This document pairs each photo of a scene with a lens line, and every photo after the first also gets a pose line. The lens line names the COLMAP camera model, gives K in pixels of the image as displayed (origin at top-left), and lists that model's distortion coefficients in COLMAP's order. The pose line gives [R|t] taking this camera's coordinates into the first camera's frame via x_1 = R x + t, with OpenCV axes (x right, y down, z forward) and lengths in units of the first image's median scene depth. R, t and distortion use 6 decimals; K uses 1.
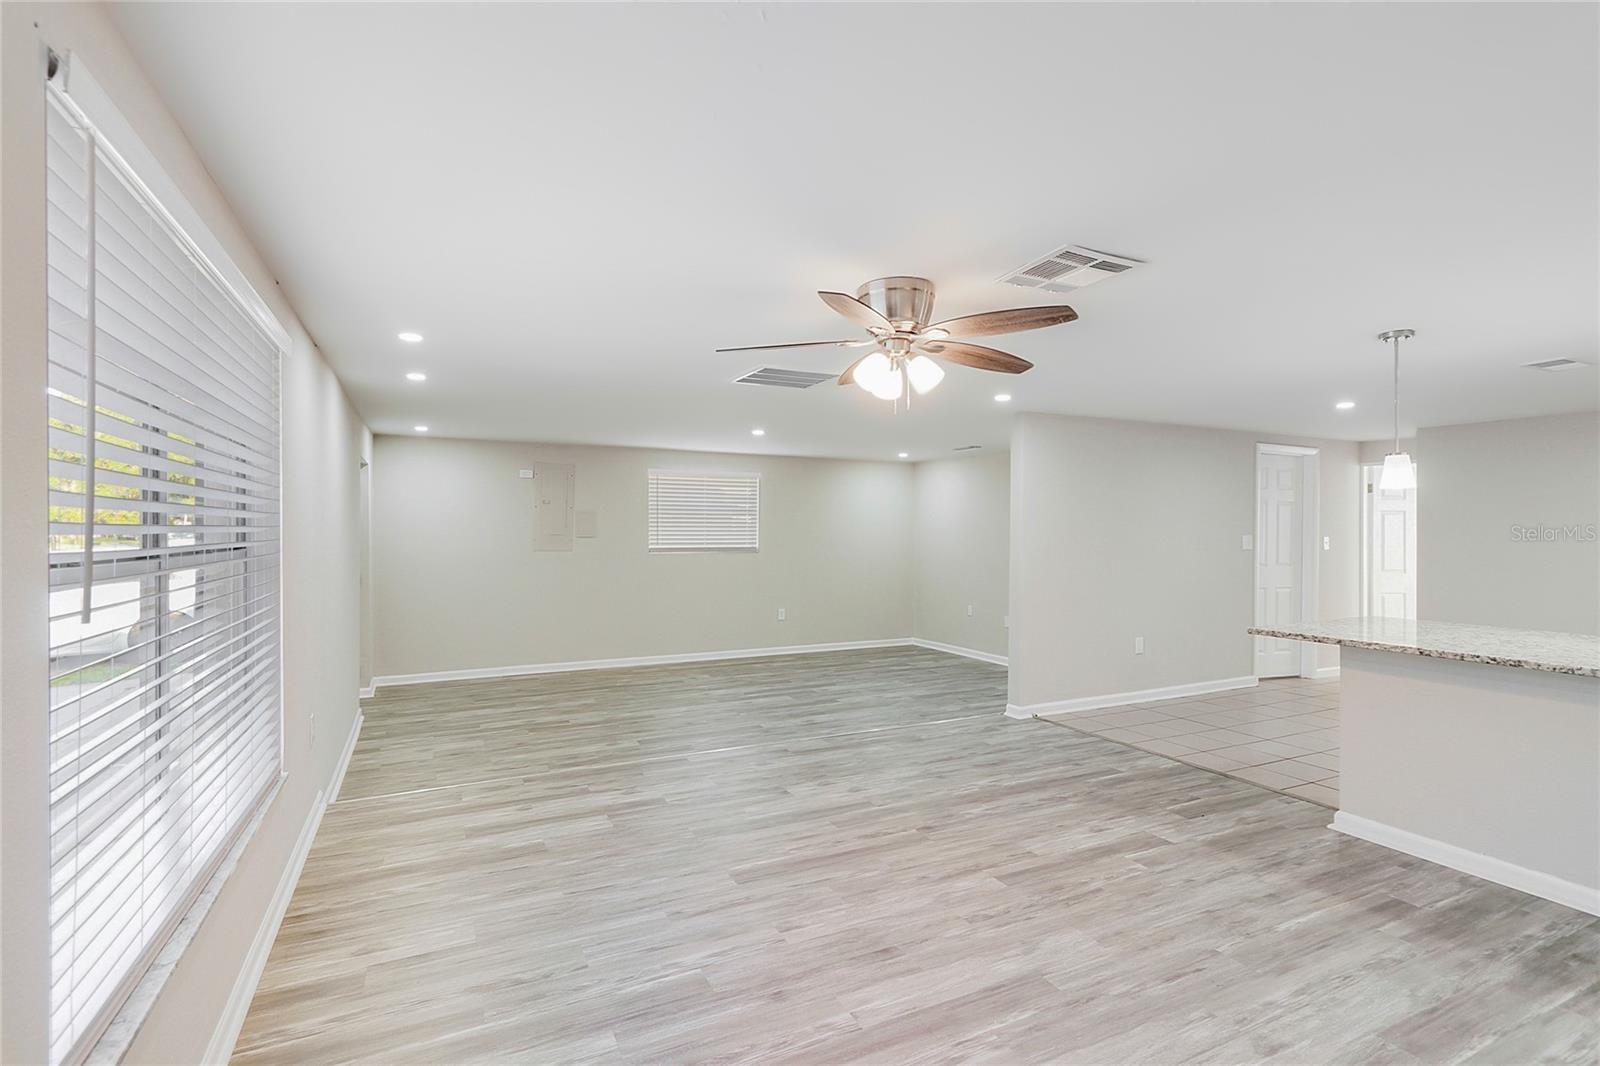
lens RADIAL K [[745.7, 0, 788.6], [0, 745.7, 532.3], [0, 0, 1]] dist [0.004324, 0.000009]
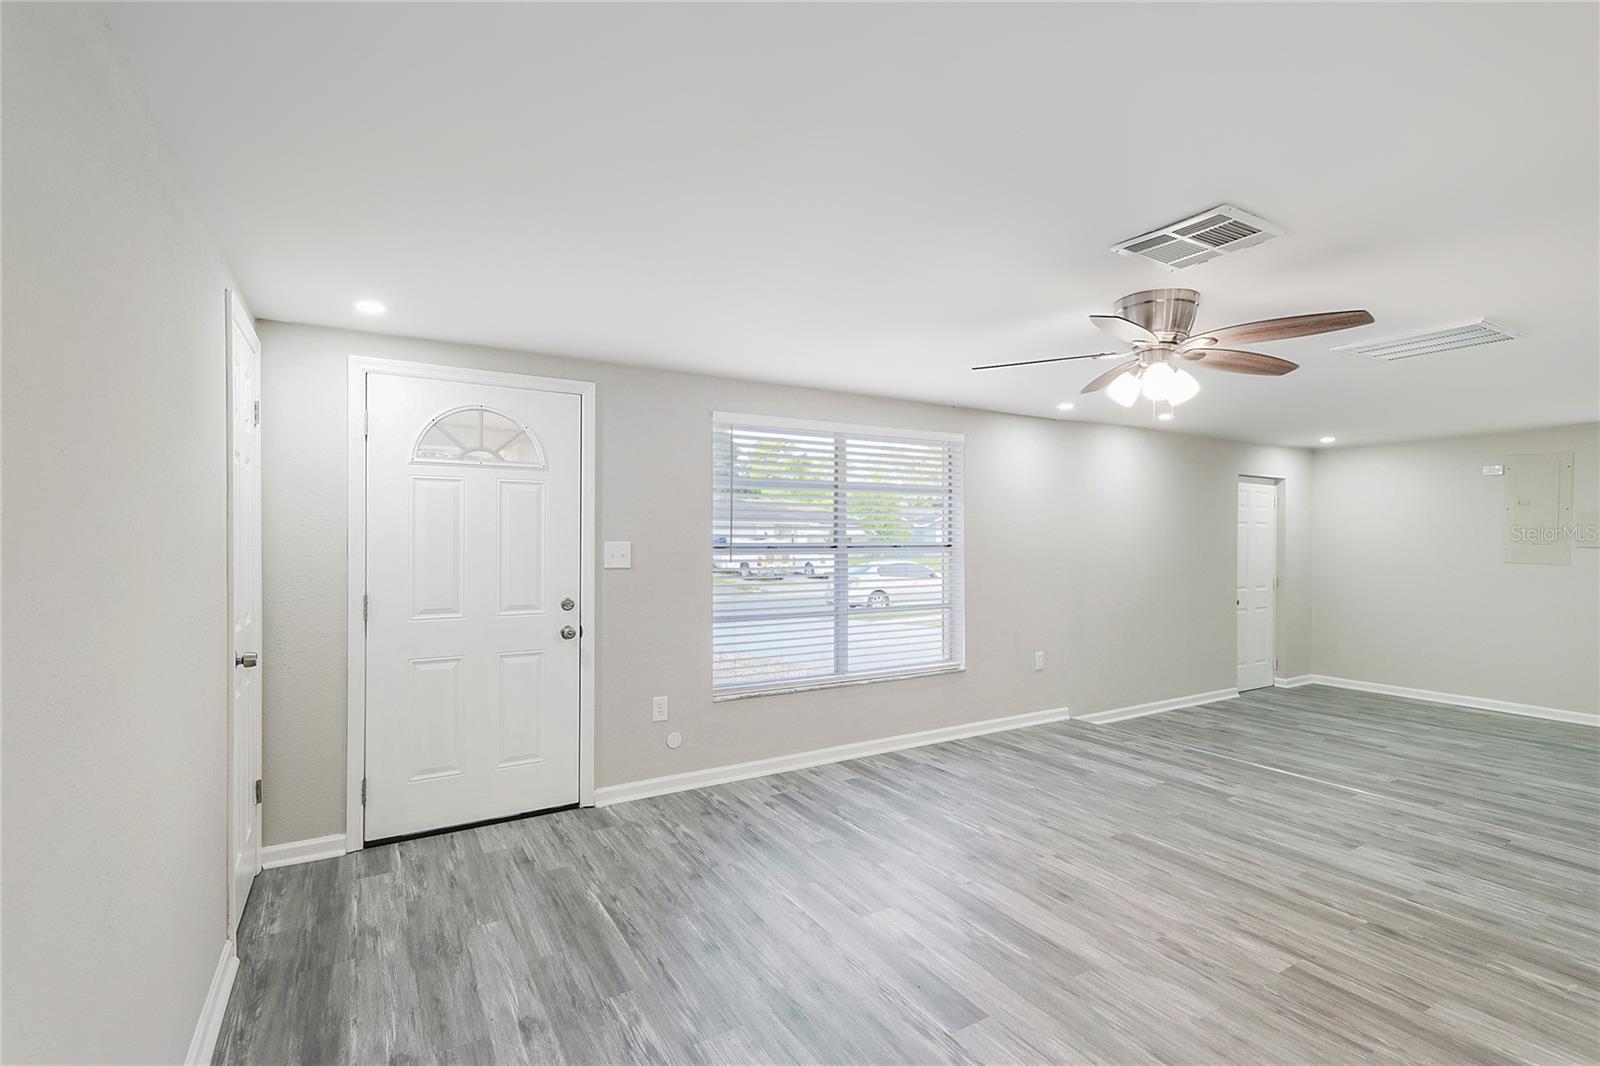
lens RADIAL K [[726.2, 0, 794.8], [0, 726.2, 538.6], [0, 0, 1]] dist [0.007893, -0.002837]
pose [[0.089778, -0.000302, -0.995962, 0.756586], [-0.002575, 0.999997, -0.000536, 0.002106], [0.995958, 0.002613, 0.089777, 0.293538]]
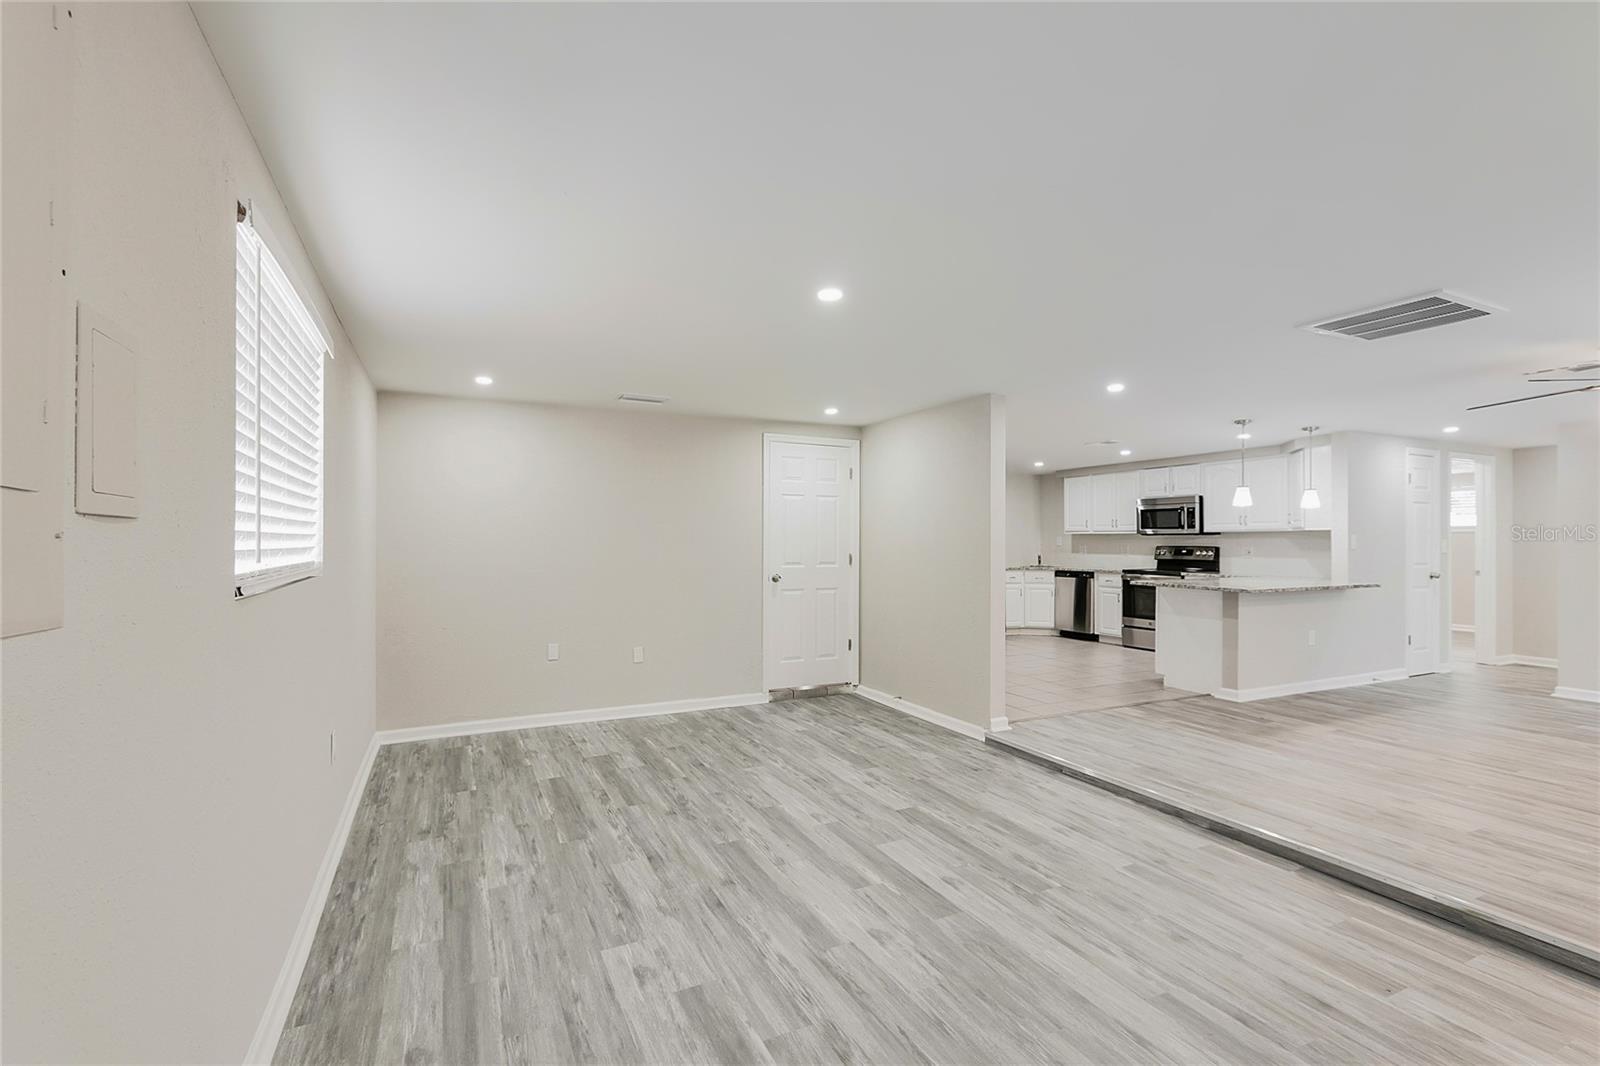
lens RADIAL K [[726.2, 0, 794.8], [0, 726.2, 538.6], [0, 0, 1]] dist [0.007893, -0.002837]
pose [[0.000897, 0.000574, 0.999999, -0.816959], [-0.001557, 0.999999, -0.000573, 0.021740], [-0.999998, -0.001557, 0.000898, 1.754077]]
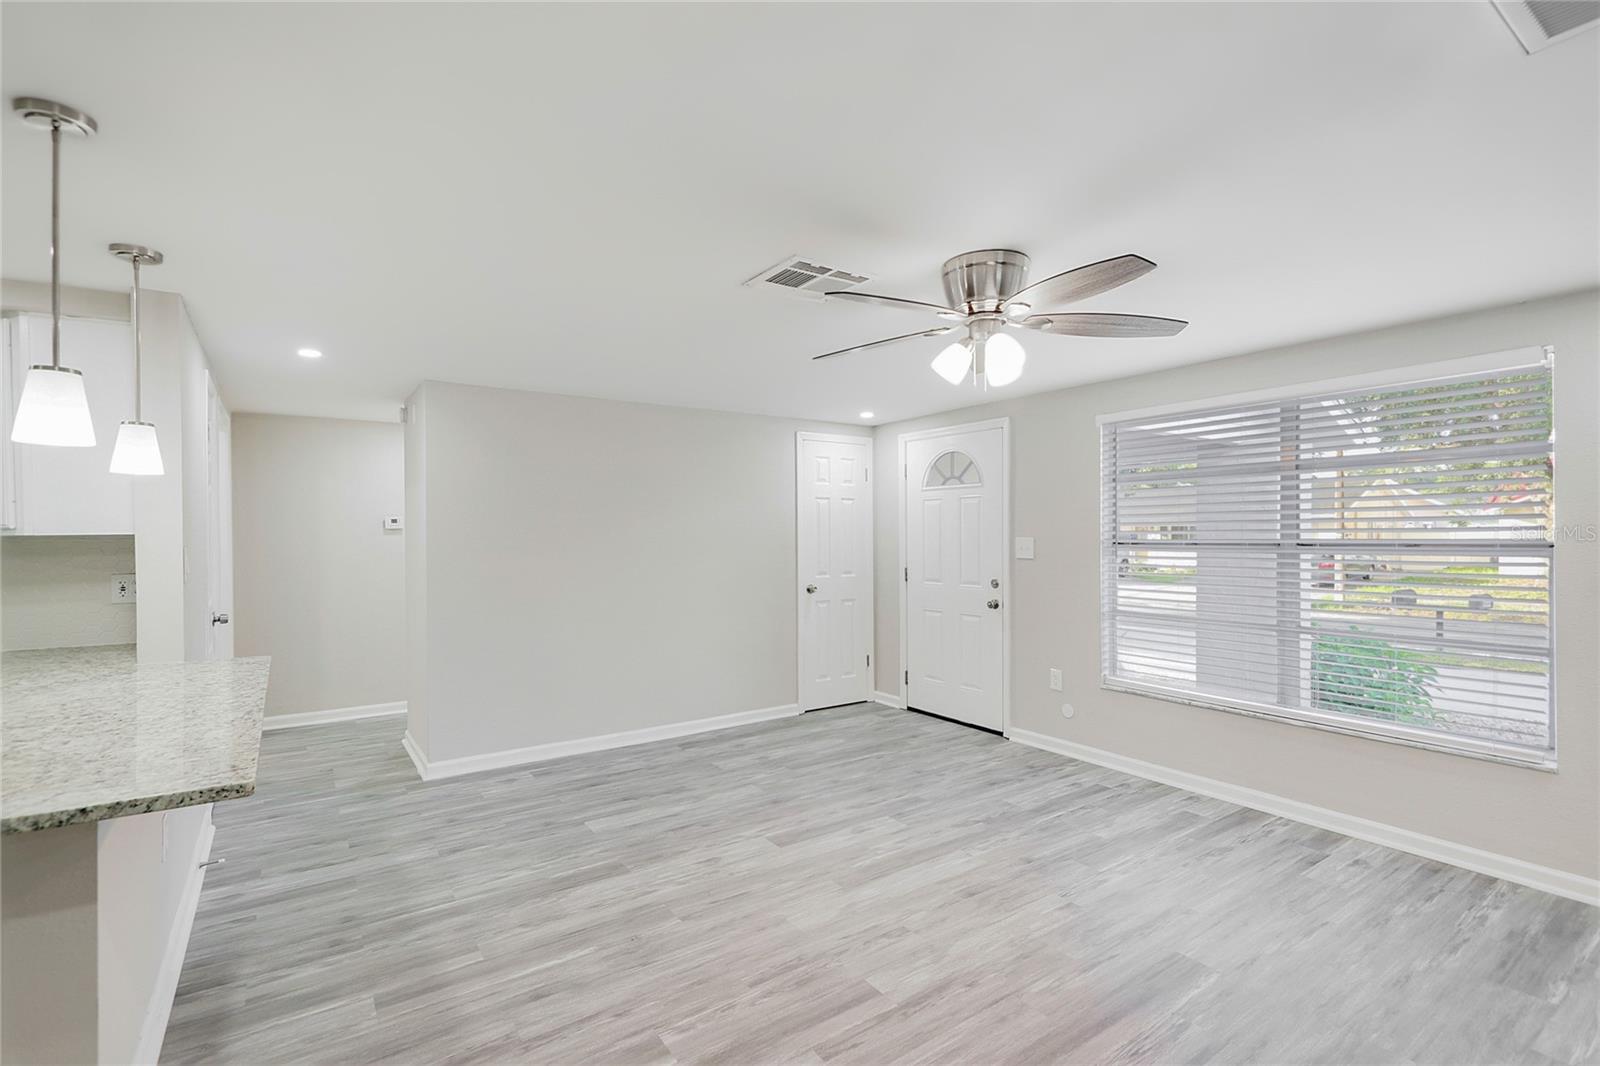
lens RADIAL K [[728.4, 0, 793.7], [0, 728.4, 541.7], [0, 0, 1]] dist [0.005489, -0.000859]
pose [[-0.987530, 0.003370, -0.157397, 0.356005], [0.002062, 0.999962, 0.008478, 0.001783], [0.157420, 0.008048, -0.987499, 1.275919]]
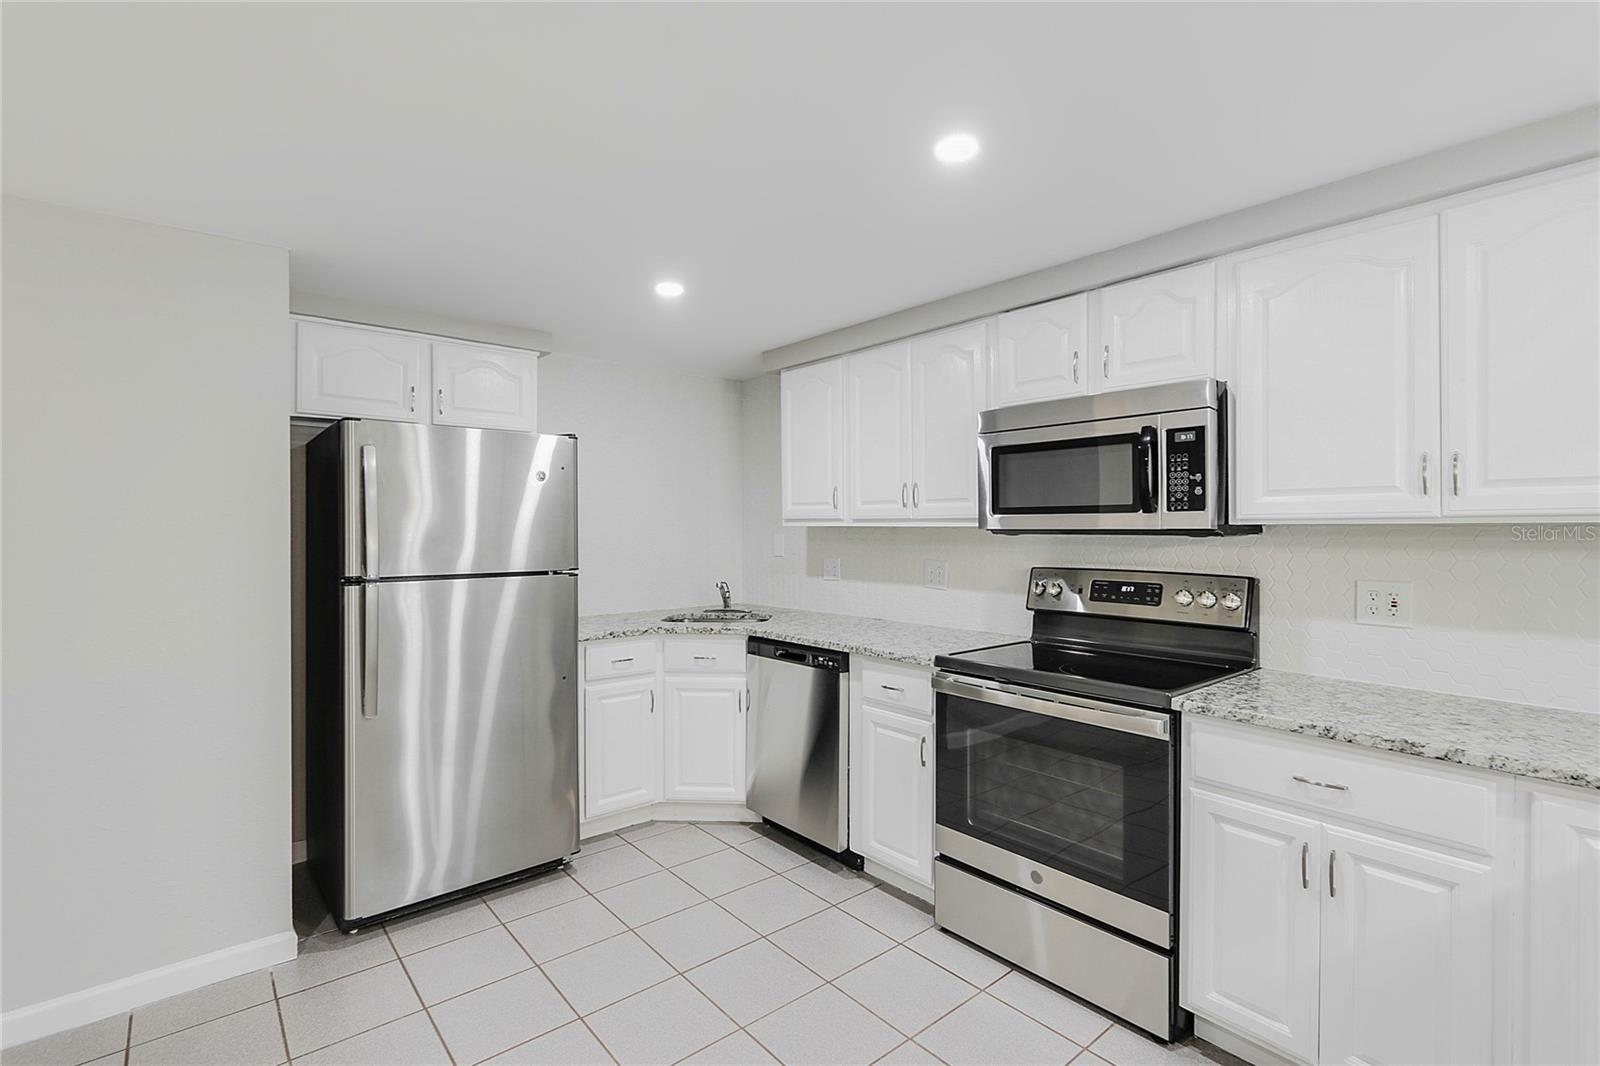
lens RADIAL K [[743.1, 0, 791.5], [0, 743.1, 543.2], [0, 0, 1]] dist [0.001782, -0.000497]
pose [[-0.245165, -0.021877, 0.969235, 0.791497], [0.000483, 0.999742, 0.022687, 0.001829], [-0.969481, 0.006030, -0.245091, 1.042758]]
